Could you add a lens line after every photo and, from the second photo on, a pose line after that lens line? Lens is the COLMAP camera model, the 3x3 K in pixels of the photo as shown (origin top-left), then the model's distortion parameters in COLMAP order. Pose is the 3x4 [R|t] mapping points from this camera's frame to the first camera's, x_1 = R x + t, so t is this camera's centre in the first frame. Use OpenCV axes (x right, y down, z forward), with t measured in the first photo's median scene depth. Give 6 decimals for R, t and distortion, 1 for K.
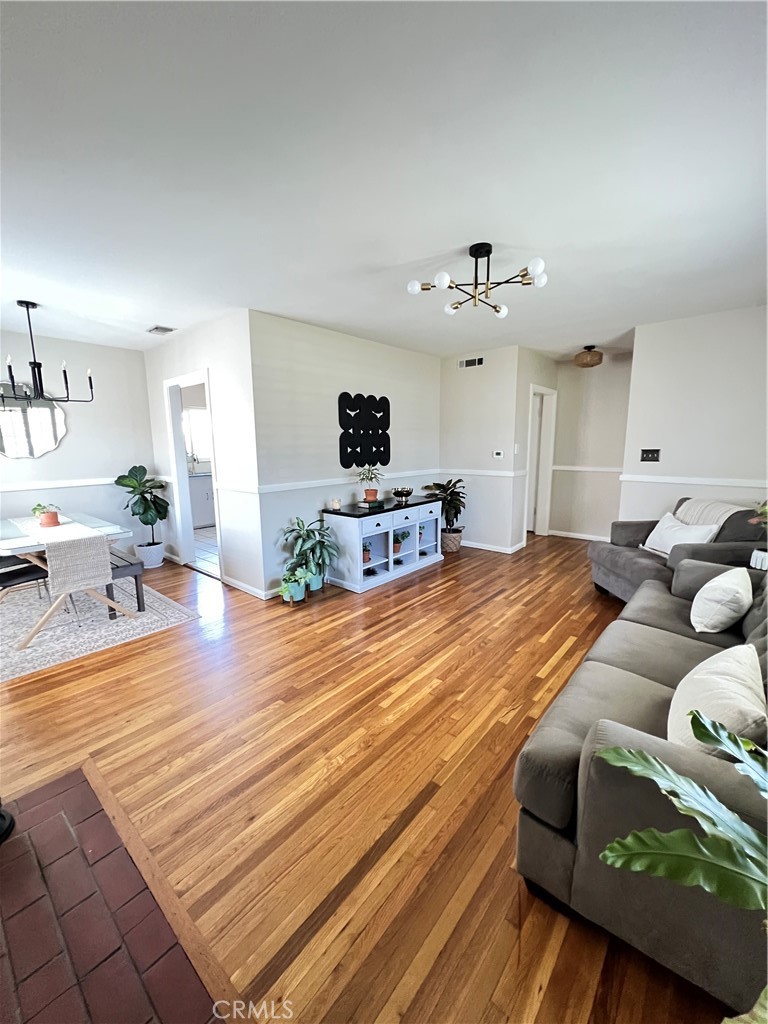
lens RADIAL K [[412.5, 0, 386.9], [0, 412.5, 506.7], [0, 0, 1]] dist [0.001179, -0.000390]
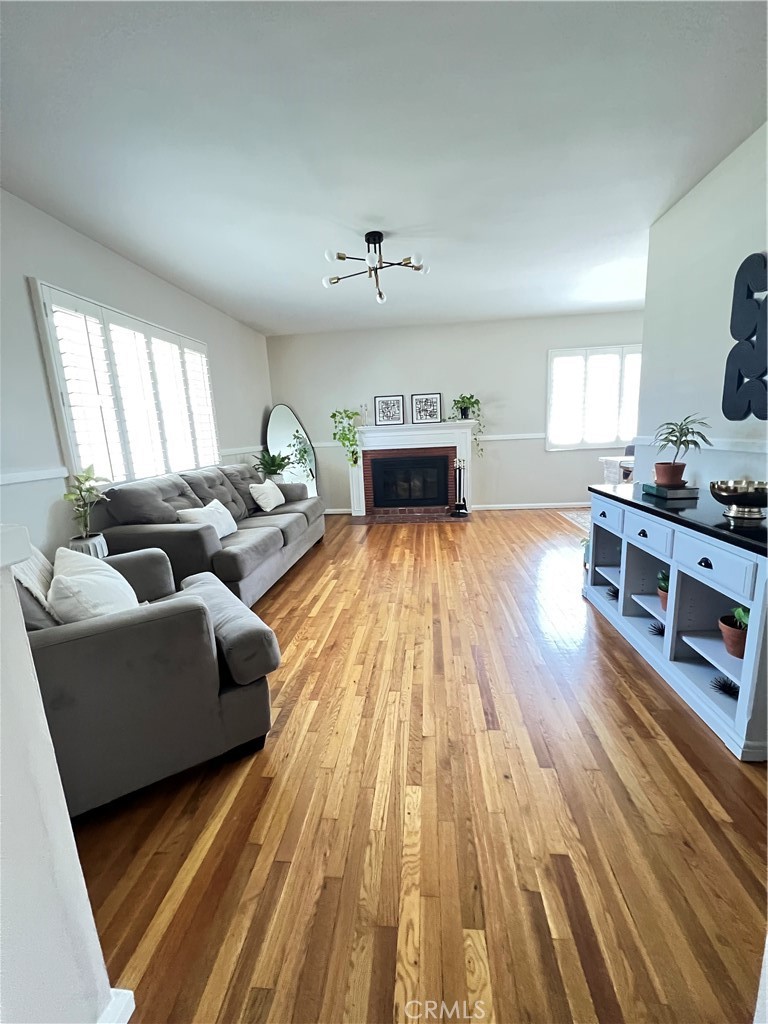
lens RADIAL K [[408.9, 0, 388.6], [0, 408.9, 507.0], [0, 0, 1]] dist [-0.002506, 0.000408]
pose [[-0.816700, 0.152768, -0.556474, 0.607391], [-0.034313, 0.949759, 0.311095, -0.151953], [0.576041, 0.273166, -0.770427, 1.346011]]
